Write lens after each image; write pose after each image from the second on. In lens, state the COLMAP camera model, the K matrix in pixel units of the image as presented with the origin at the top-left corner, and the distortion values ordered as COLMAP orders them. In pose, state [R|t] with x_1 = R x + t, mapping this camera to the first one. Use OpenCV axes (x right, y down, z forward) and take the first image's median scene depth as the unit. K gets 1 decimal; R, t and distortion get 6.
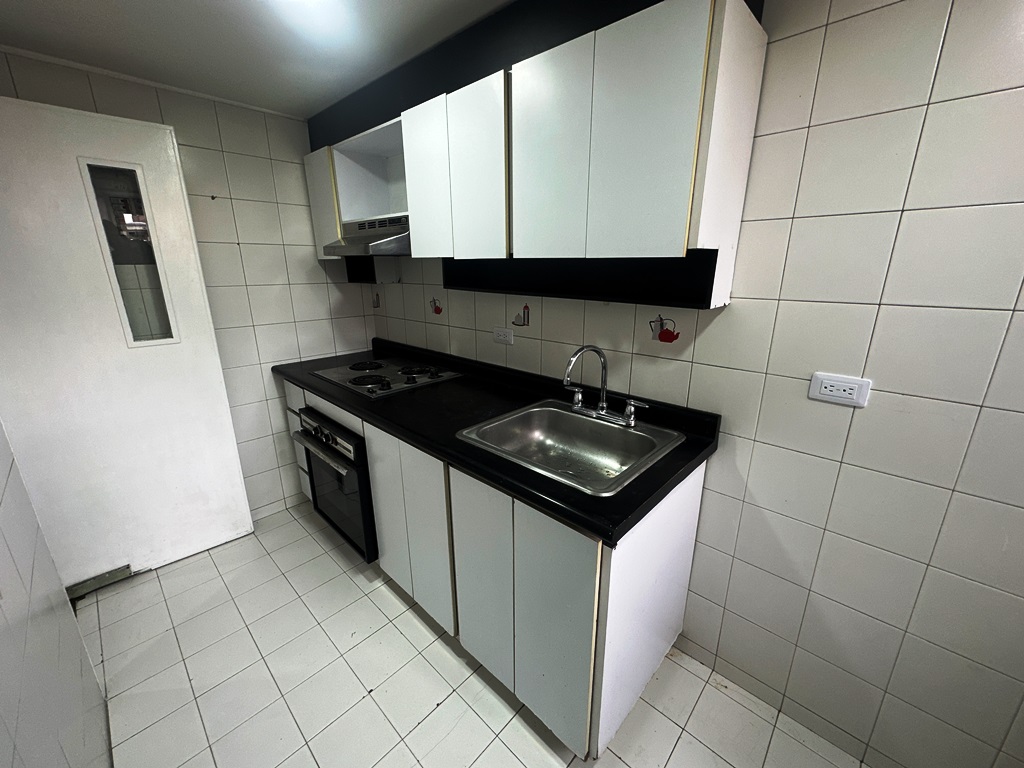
lens RADIAL K [[407.6, 0, 515.4], [0, 407.6, 382.8], [0, 0, 1]] dist [-0.001649, 0.000810]
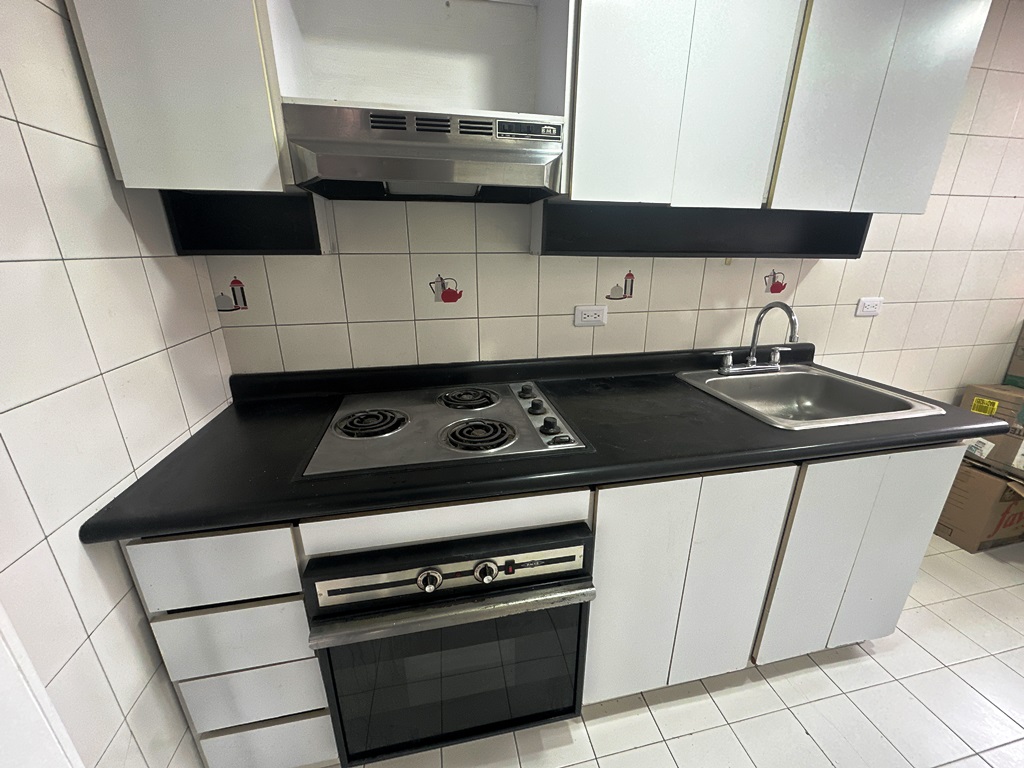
lens RADIAL K [[407.6, 0, 513.8], [0, 407.6, 383.2], [0, 0, 1]] dist [-0.001649, 0.000810]
pose [[0.576107, -0.260369, 0.774796, -0.790898], [0.224233, 0.961886, 0.156510, -0.155217], [-0.786015, 0.083568, 0.612533, 0.691534]]
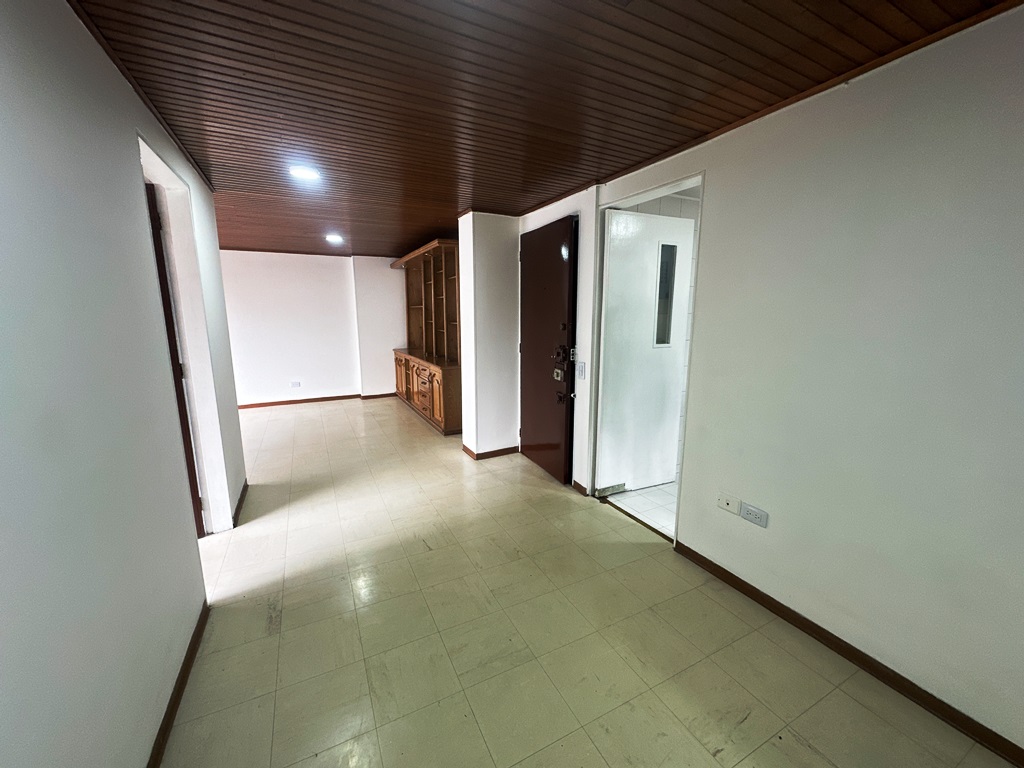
lens RADIAL K [[407.6, 0, 513.9], [0, 407.6, 382.0], [0, 0, 1]] dist [-0.001649, 0.000810]
pose [[0.941538, 0.062082, -0.331137, -0.926853], [-0.097195, 0.991139, -0.090538, 0.259912], [0.322582, 0.117430, 0.939229, -0.742926]]
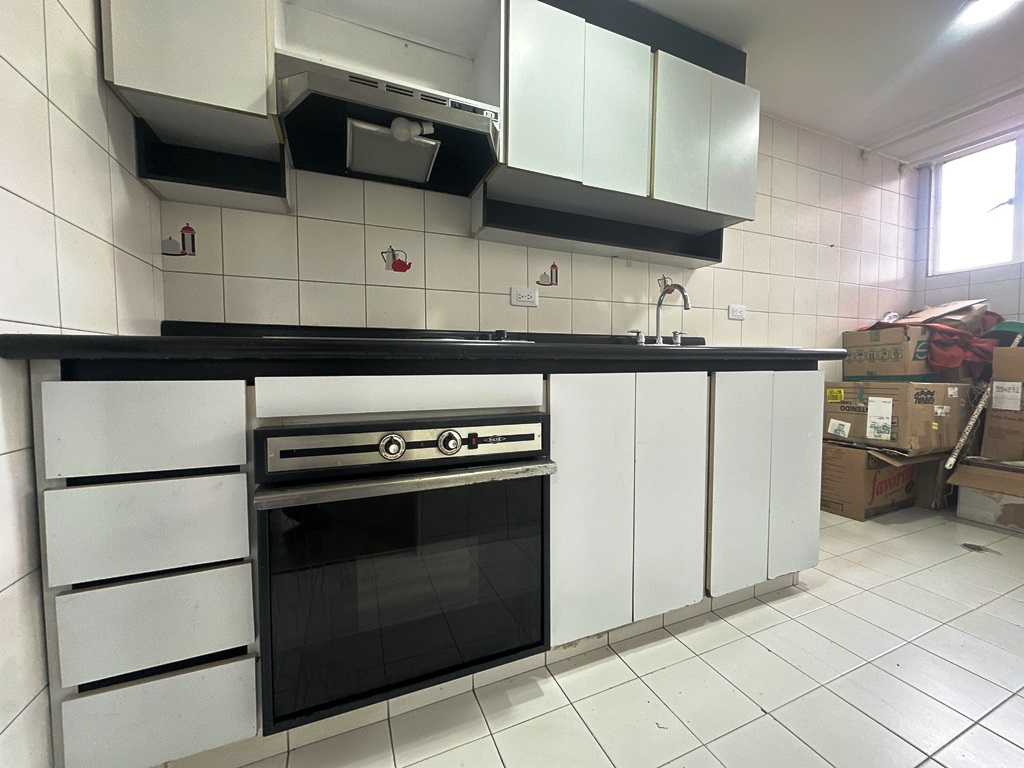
lens RADIAL K [[407.6, 0, 514.6], [0, 407.6, 382.2], [0, 0, 1]] dist [-0.001649, 0.000810]
pose [[0.405123, -0.041987, 0.913297, -0.906735], [0.254270, 0.964709, -0.068440, 0.124912], [-0.878192, 0.259951, 0.401502, 0.754867]]
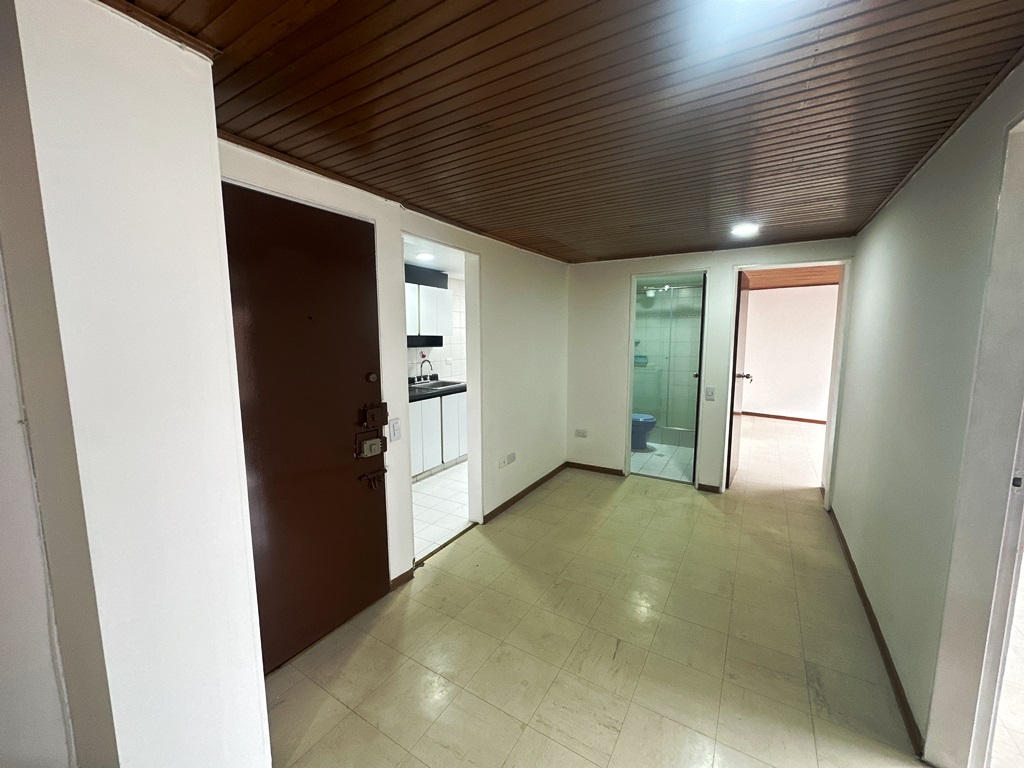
lens RADIAL K [[407.6, 0, 505.9], [0, 407.6, 383.5], [0, 0, 1]] dist [-0.001649, 0.000810]
pose [[-0.190946, -0.114786, 0.974866, -2.509733], [0.274832, 0.947167, 0.165356, -0.216445], [-0.942341, 0.299499, -0.149311, 0.709804]]
